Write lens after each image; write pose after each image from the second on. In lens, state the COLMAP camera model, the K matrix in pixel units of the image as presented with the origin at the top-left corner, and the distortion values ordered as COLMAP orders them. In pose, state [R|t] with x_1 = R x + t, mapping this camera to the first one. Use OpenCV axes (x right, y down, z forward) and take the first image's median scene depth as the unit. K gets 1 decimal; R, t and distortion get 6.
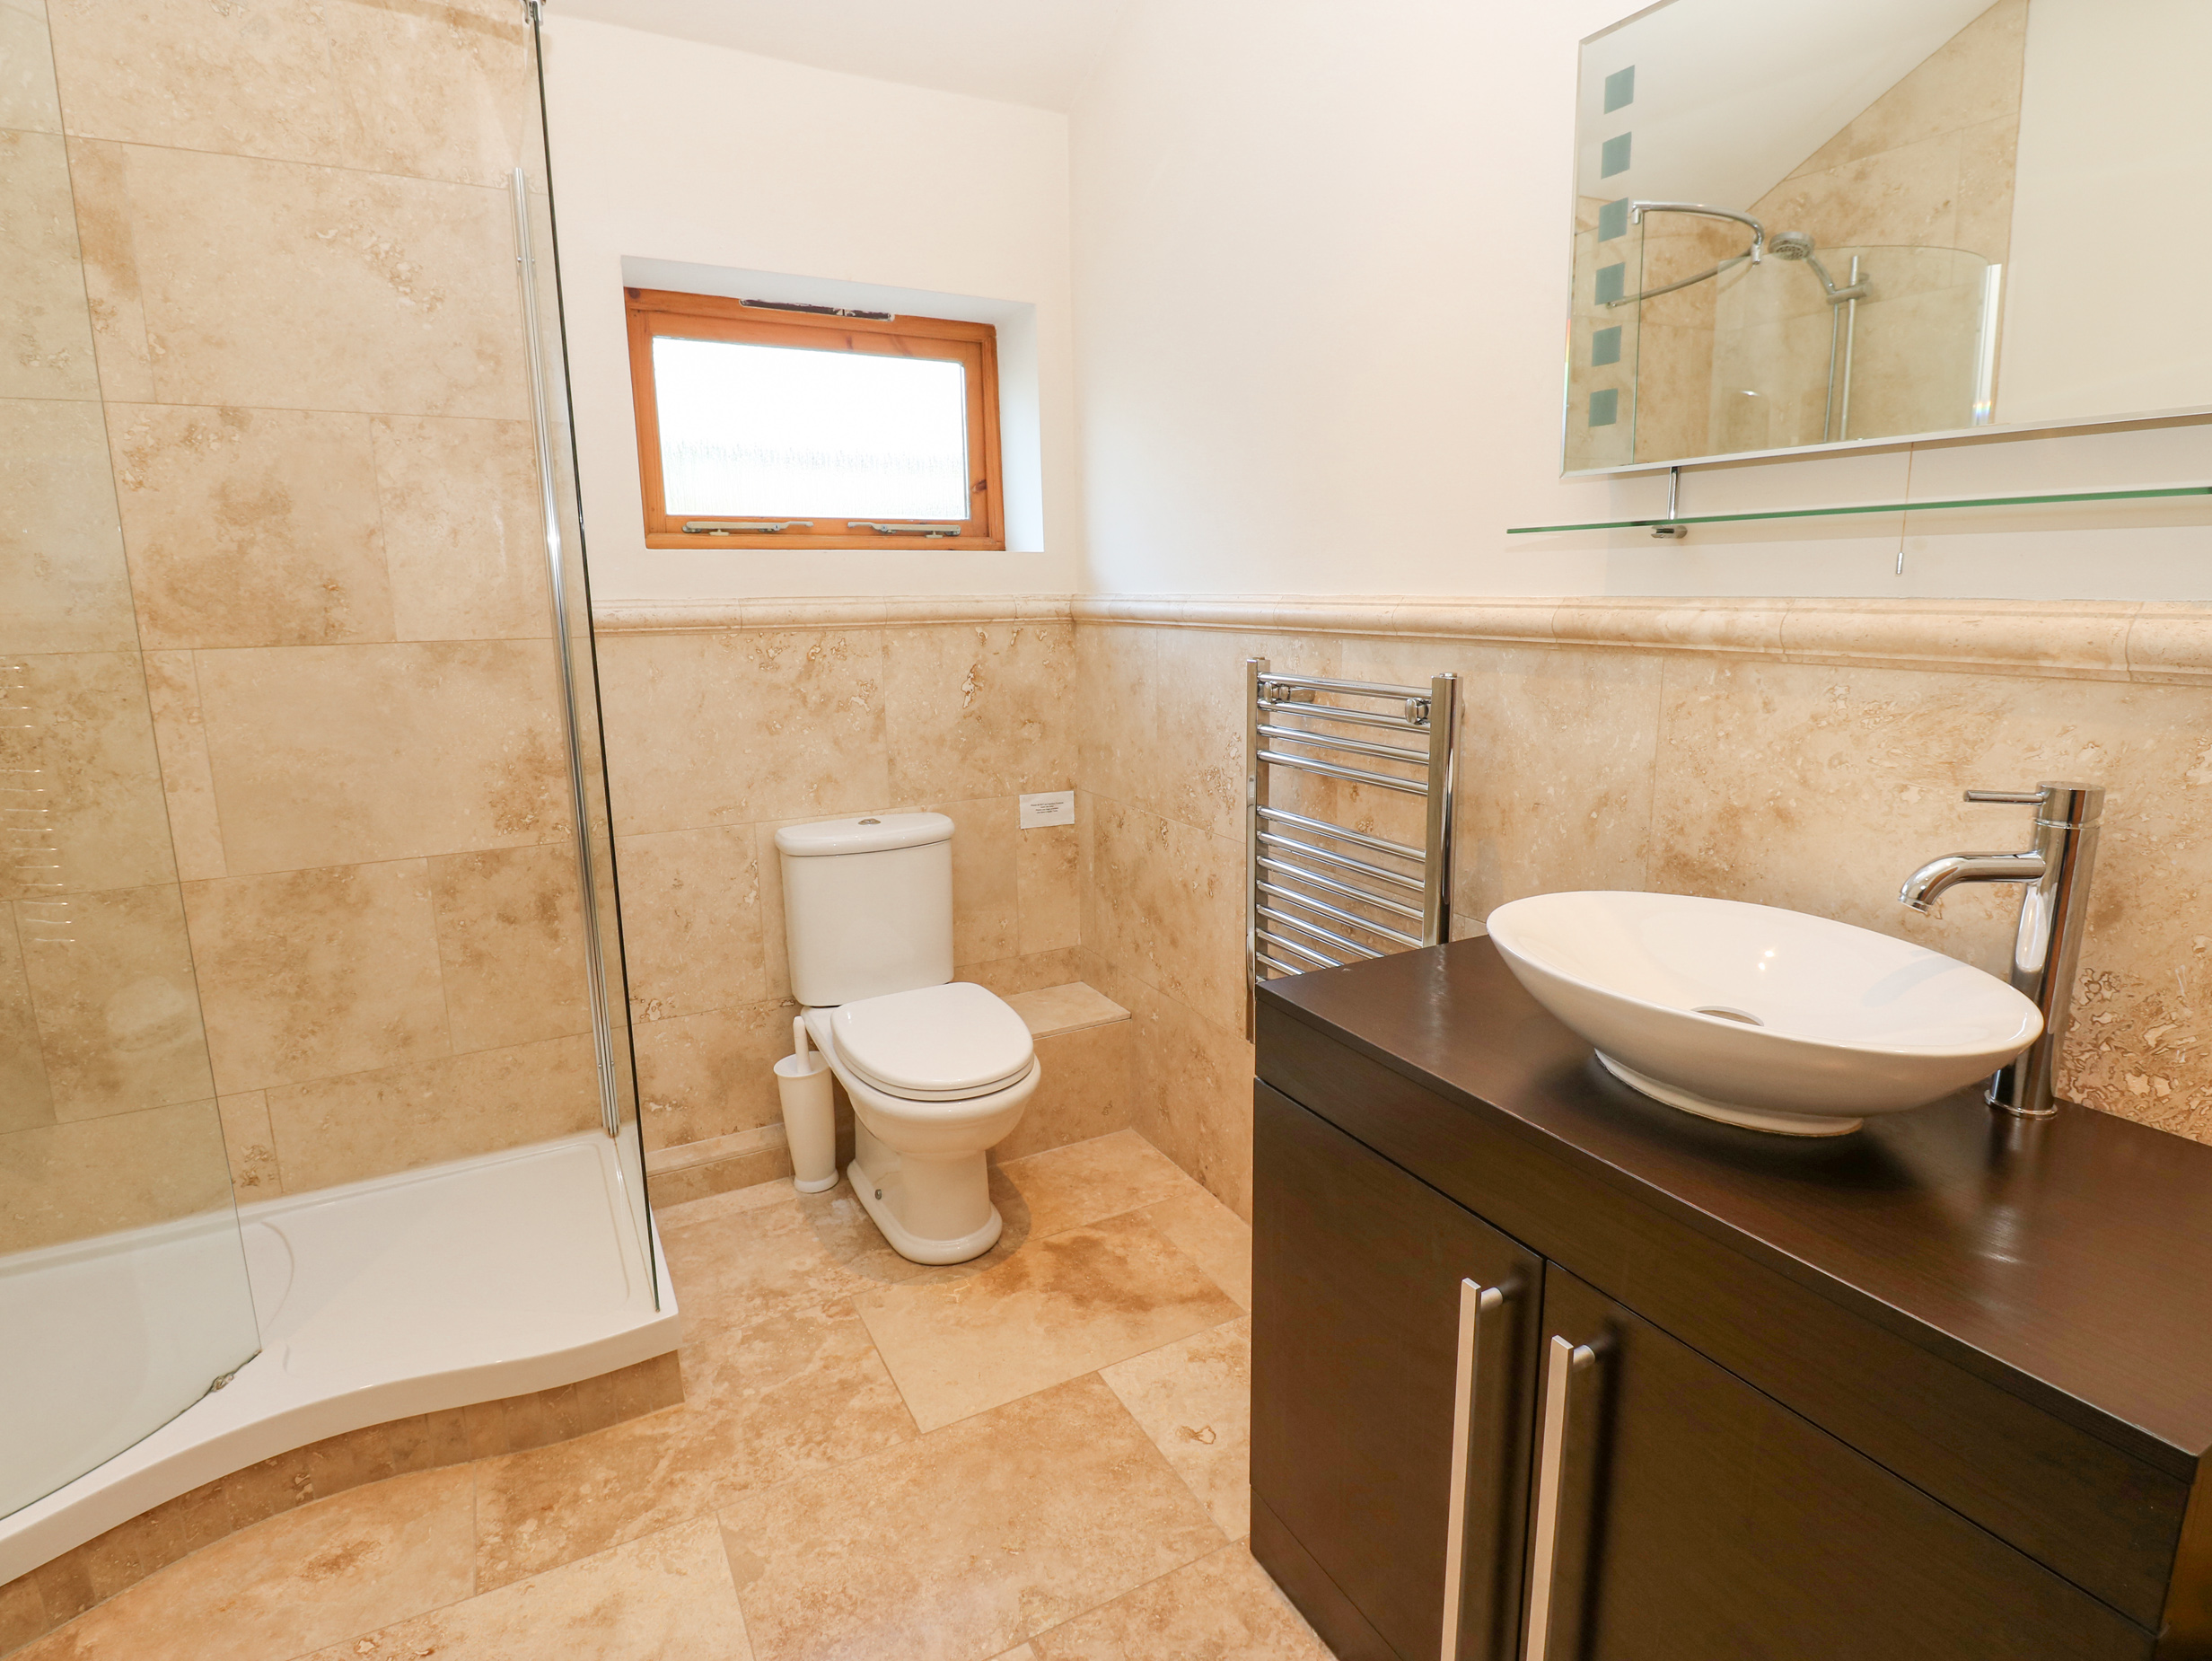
lens RADIAL K [[1143.0, 0, 1124.2], [0, 1143.0, 797.7], [0, 0, 1]] dist [0.000448, -0.013832]
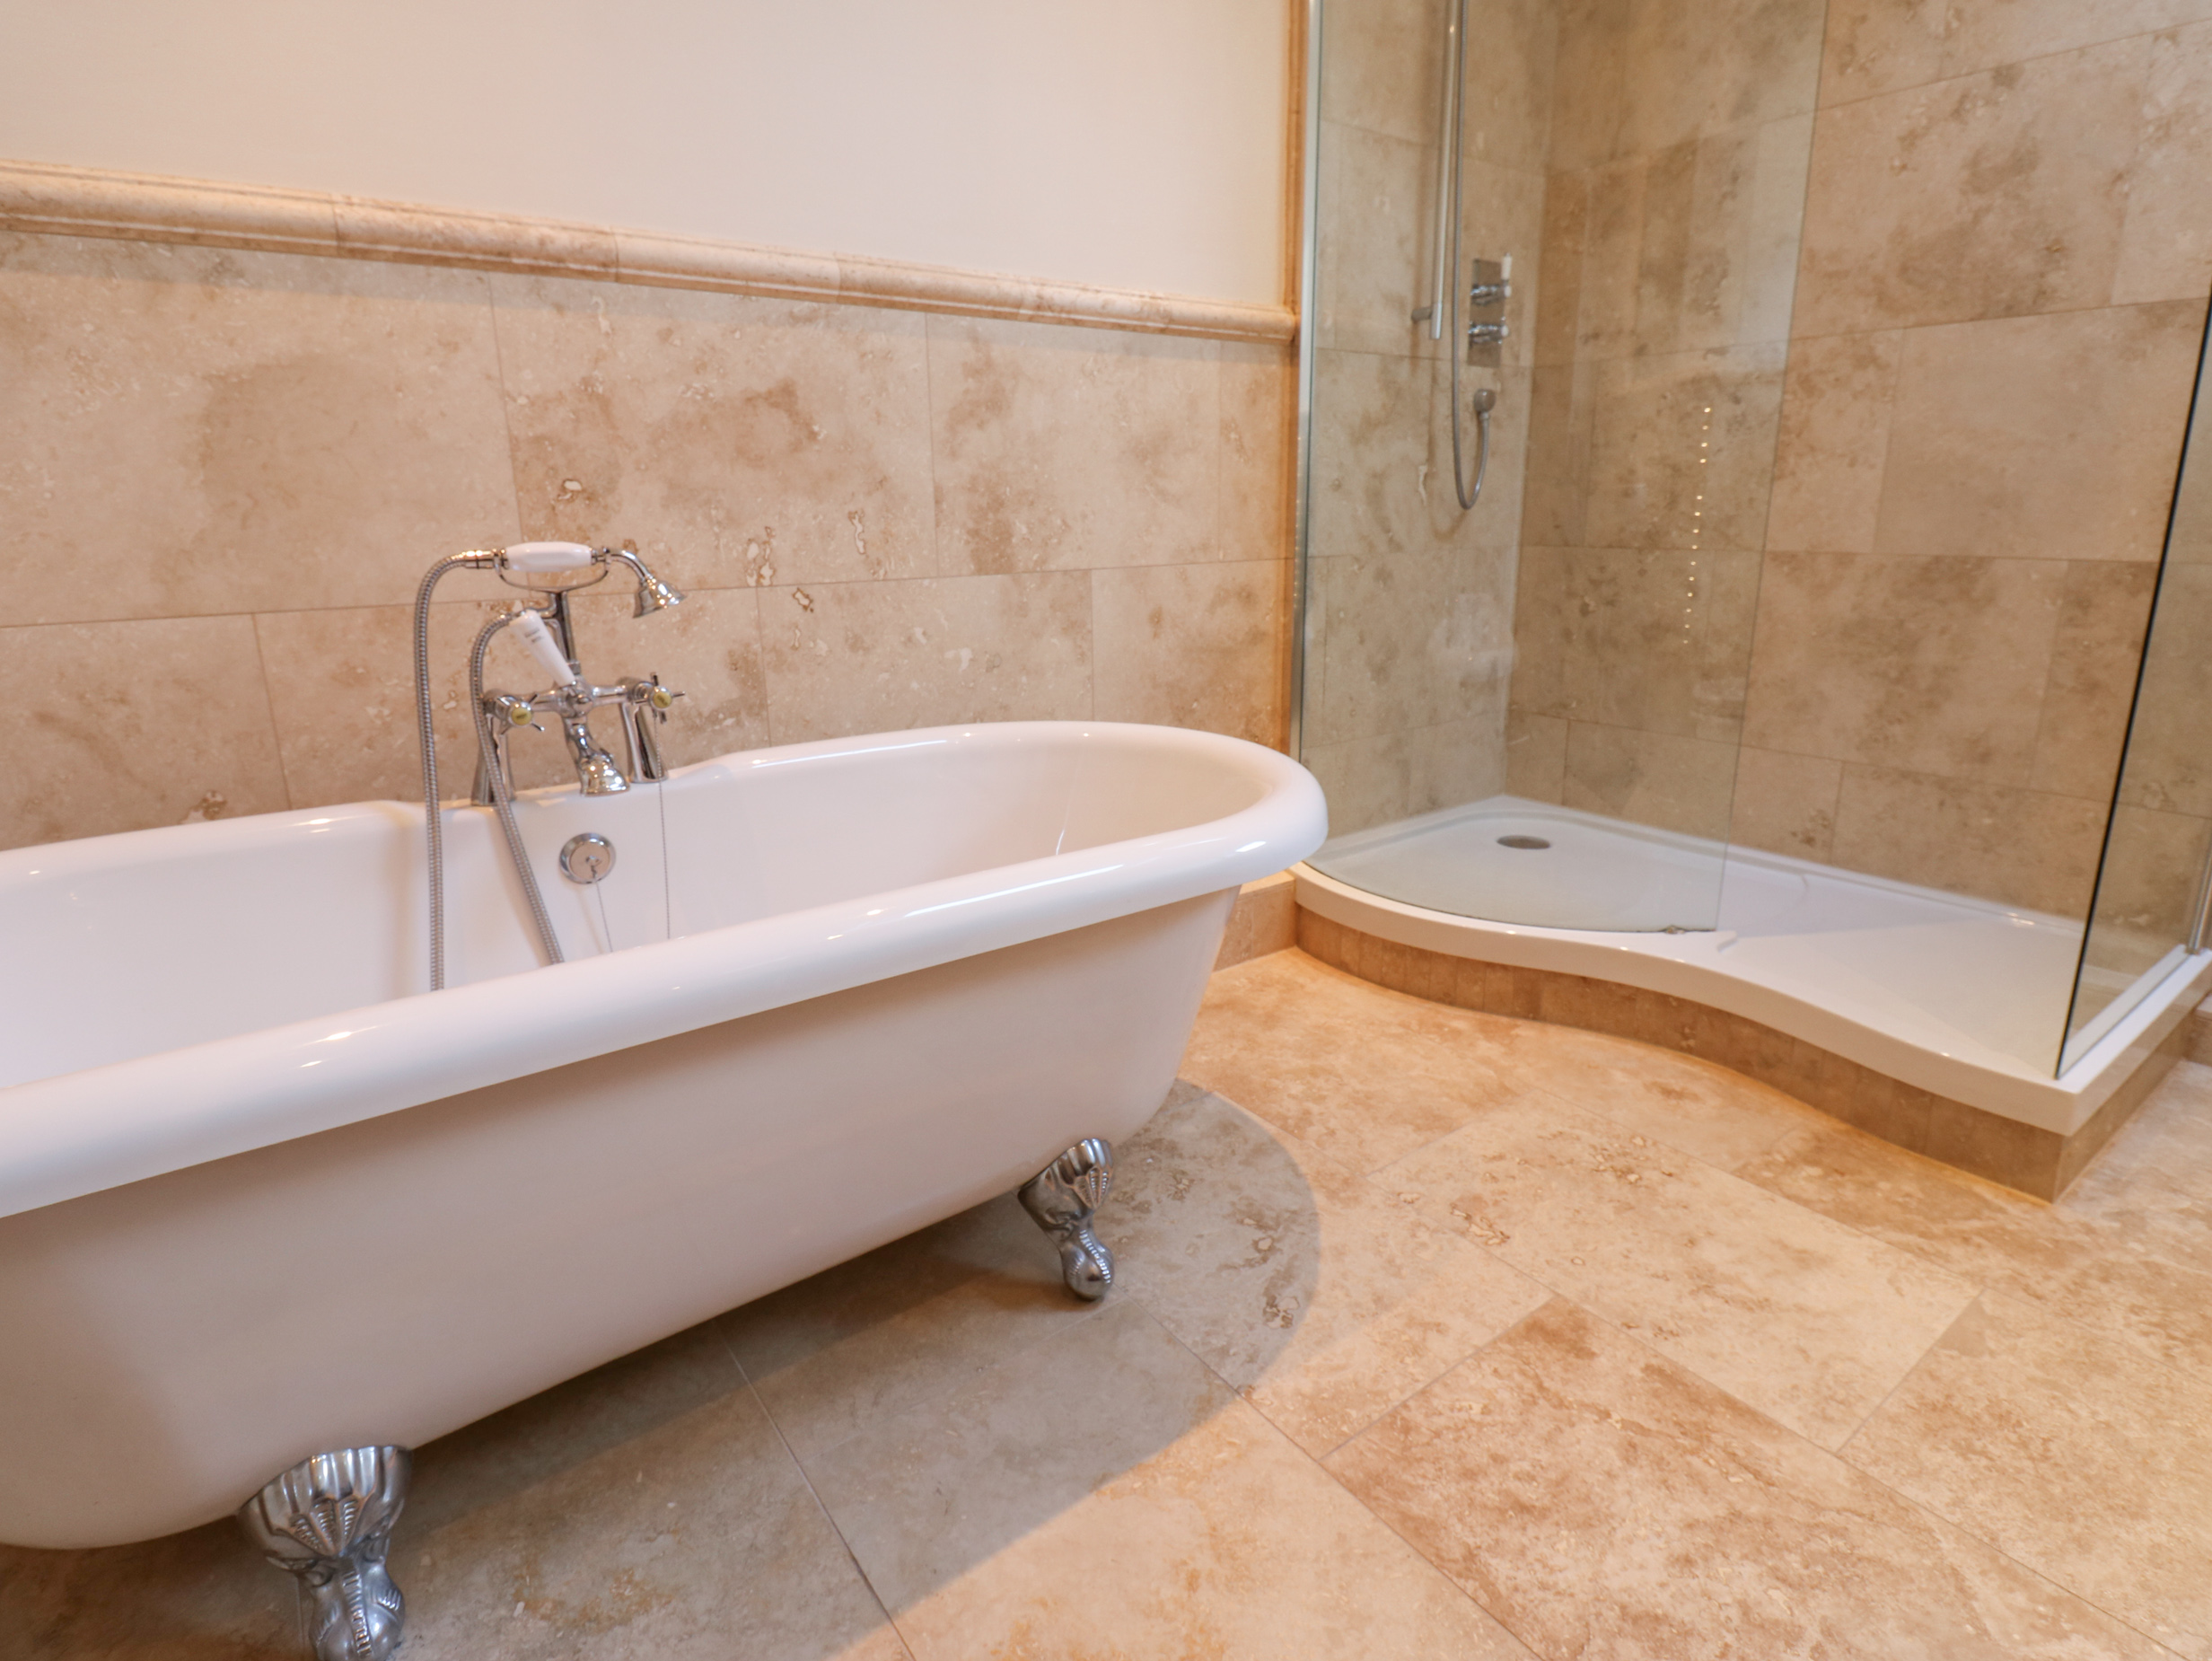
lens RADIAL K [[1157.9, 0, 1110.2], [0, 1157.9, 779.9], [0, 0, 1]] dist [-0.000487, -0.011483]
pose [[0.135347, 0.249662, -0.958828, 0.212477], [-0.172267, 0.958923, 0.225369, 0.159569], [0.975708, 0.134671, 0.172795, 0.153998]]
